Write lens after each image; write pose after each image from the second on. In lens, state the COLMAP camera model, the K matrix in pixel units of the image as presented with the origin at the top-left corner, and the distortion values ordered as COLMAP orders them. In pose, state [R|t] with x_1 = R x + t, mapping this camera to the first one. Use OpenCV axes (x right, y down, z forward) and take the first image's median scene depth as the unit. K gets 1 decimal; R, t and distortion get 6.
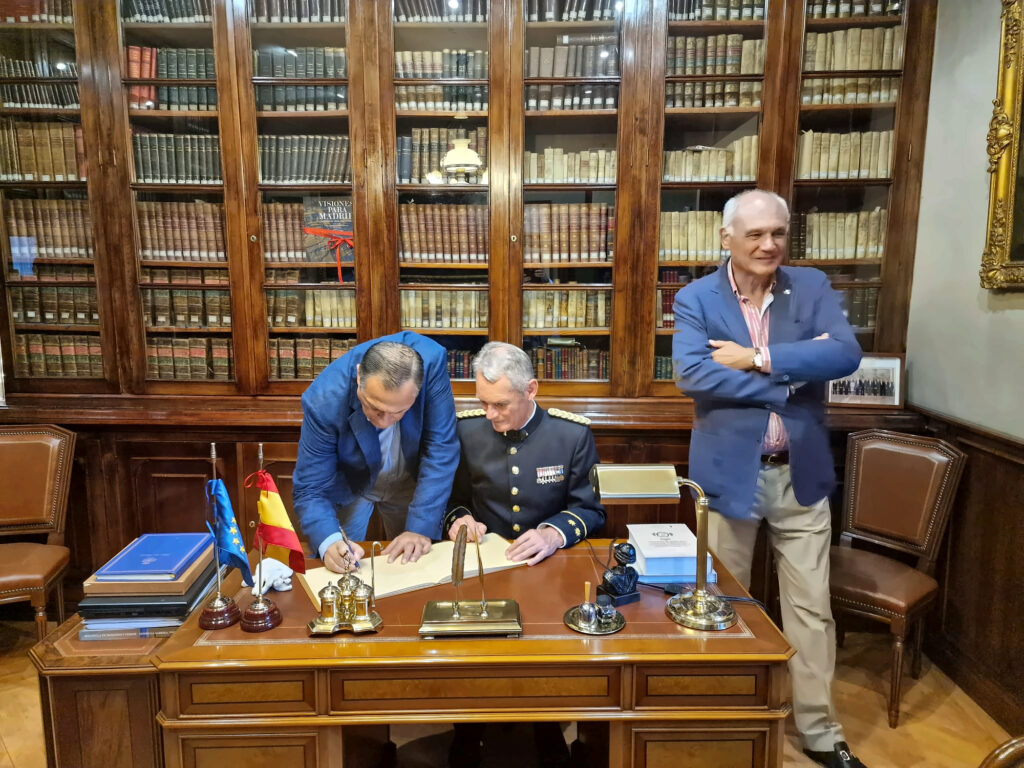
lens RADIAL K [[789.1, 0, 513.6], [0, 789.1, 405.8], [0, 0, 1]] dist [0.070785, -0.065380]
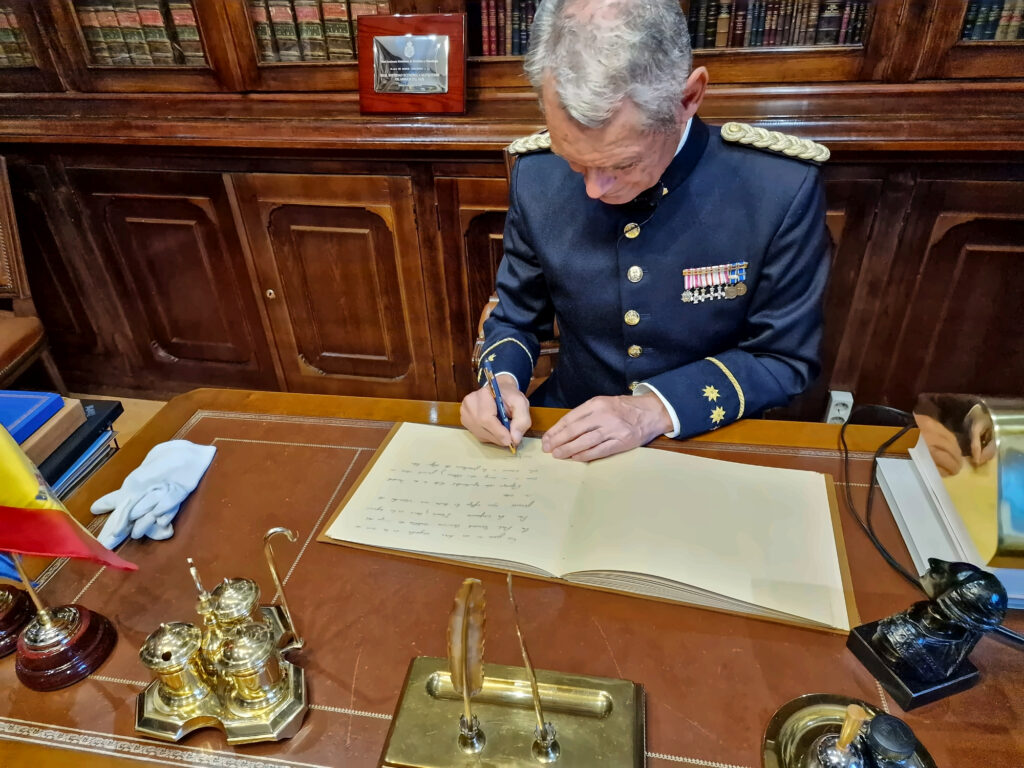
lens RADIAL K [[789.1, 0, 513.6], [0, 789.1, 405.8], [0, 0, 1]] dist [0.070785, -0.065380]
pose [[0.975829, 0.062784, -0.209324, 0.025784], [0.020666, 0.927039, 0.374394, -0.016008], [0.217557, -0.369670, 0.903334, 0.406102]]
